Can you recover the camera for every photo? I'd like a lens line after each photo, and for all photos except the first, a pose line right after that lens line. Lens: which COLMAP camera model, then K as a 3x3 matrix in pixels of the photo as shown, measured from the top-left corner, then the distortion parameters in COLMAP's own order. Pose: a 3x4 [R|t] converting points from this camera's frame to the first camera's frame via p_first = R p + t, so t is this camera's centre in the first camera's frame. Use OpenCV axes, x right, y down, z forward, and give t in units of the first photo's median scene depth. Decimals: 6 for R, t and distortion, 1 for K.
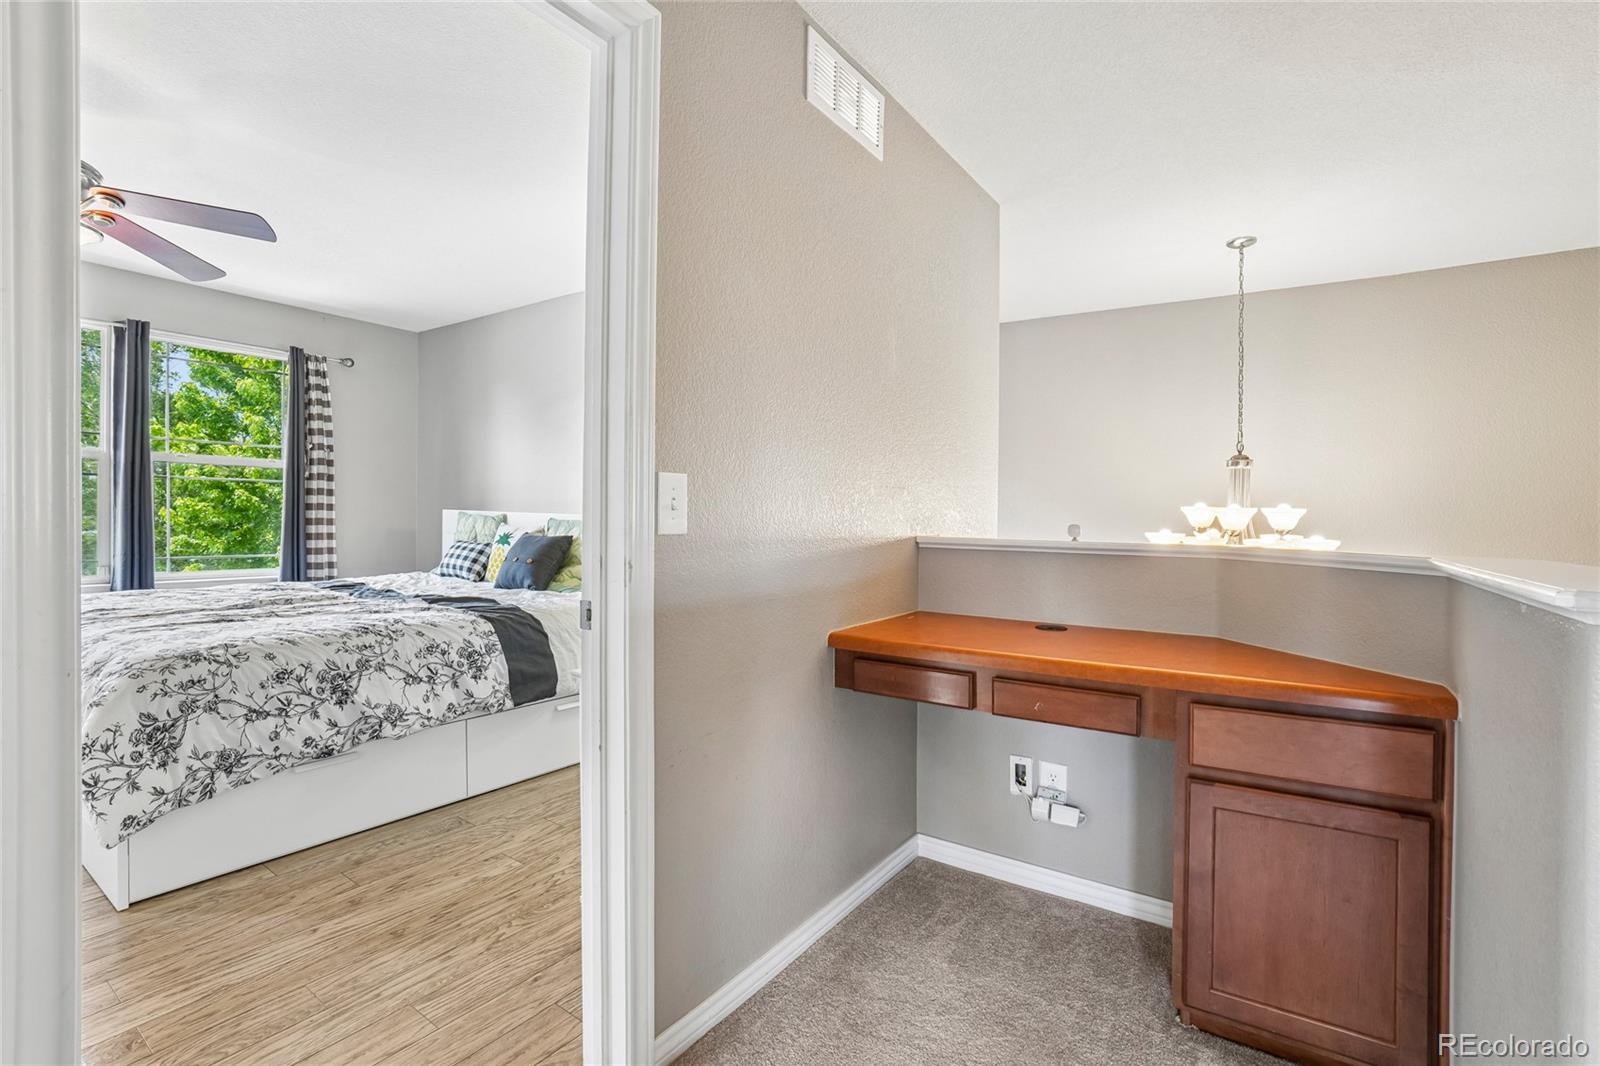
lens RADIAL K [[733.8, 0, 800.0], [0, 733.8, 533.0], [0, 0, 1]] dist [-0.060040, 0.021252]
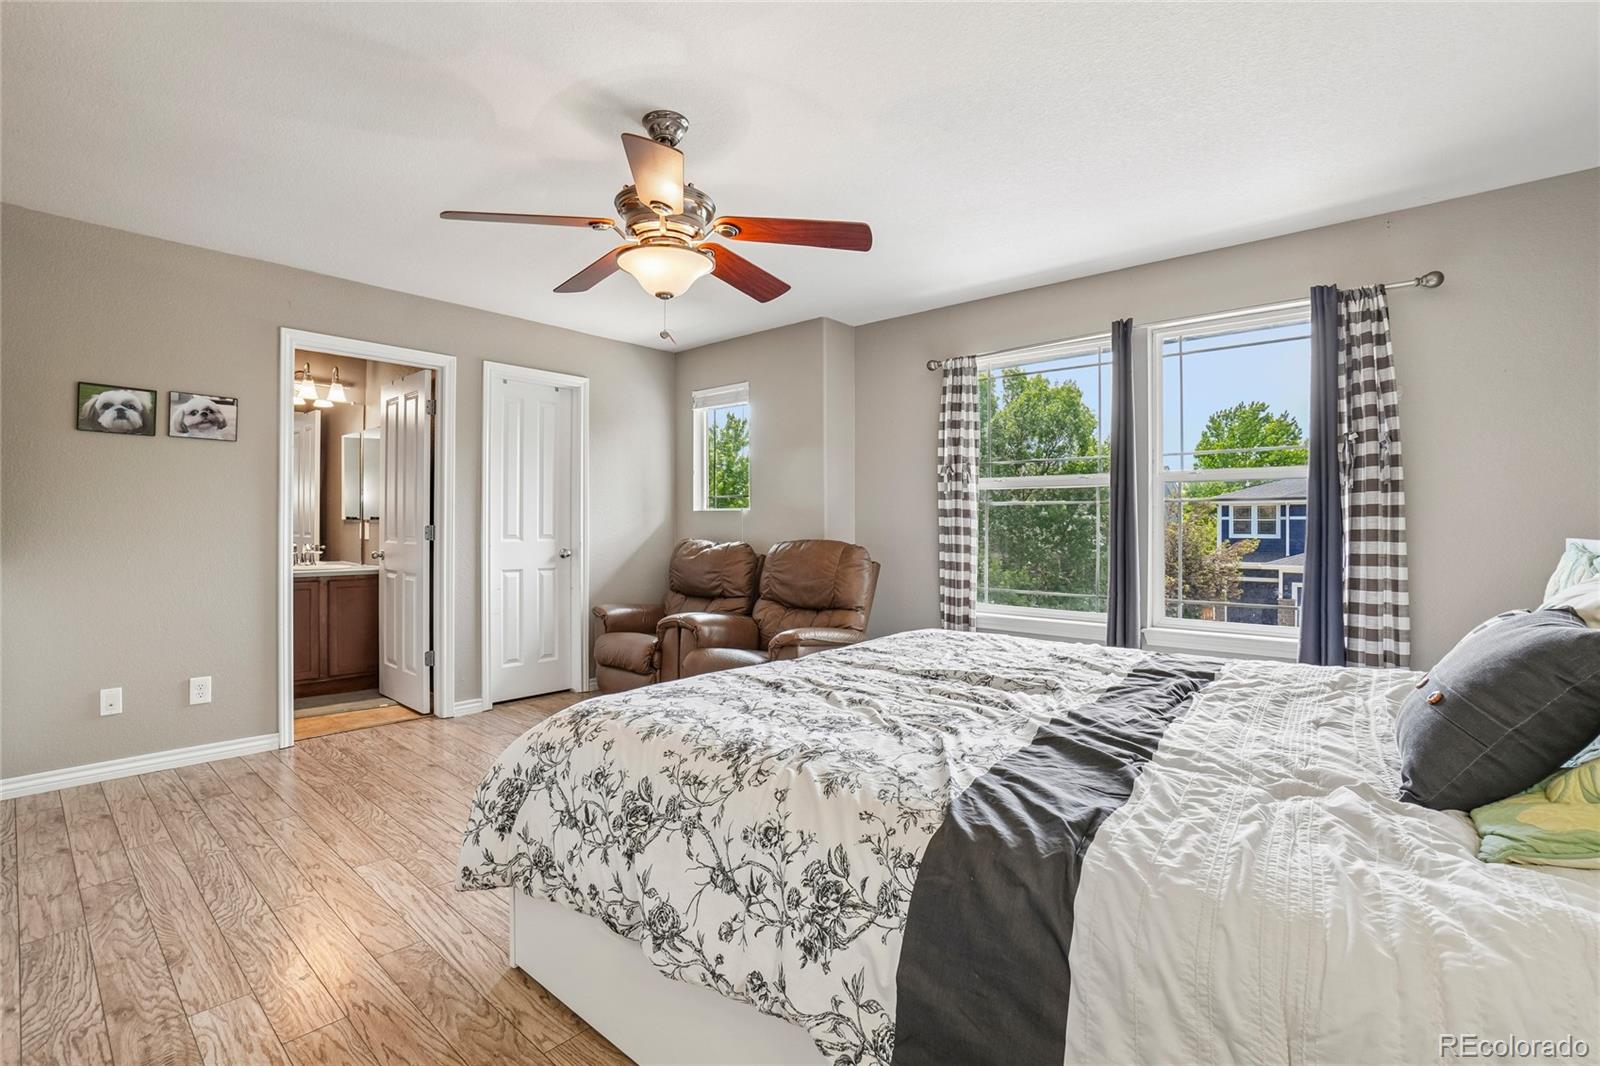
lens RADIAL K [[733.8, 0, 800.0], [0, 733.8, 533.0], [0, 0, 1]] dist [-0.060040, 0.021252]
pose [[-0.129649, -0.020655, -0.991345, -0.049491], [-0.038300, 0.999141, -0.015809, -0.025821], [0.990820, 0.035919, -0.130328, 1.090609]]
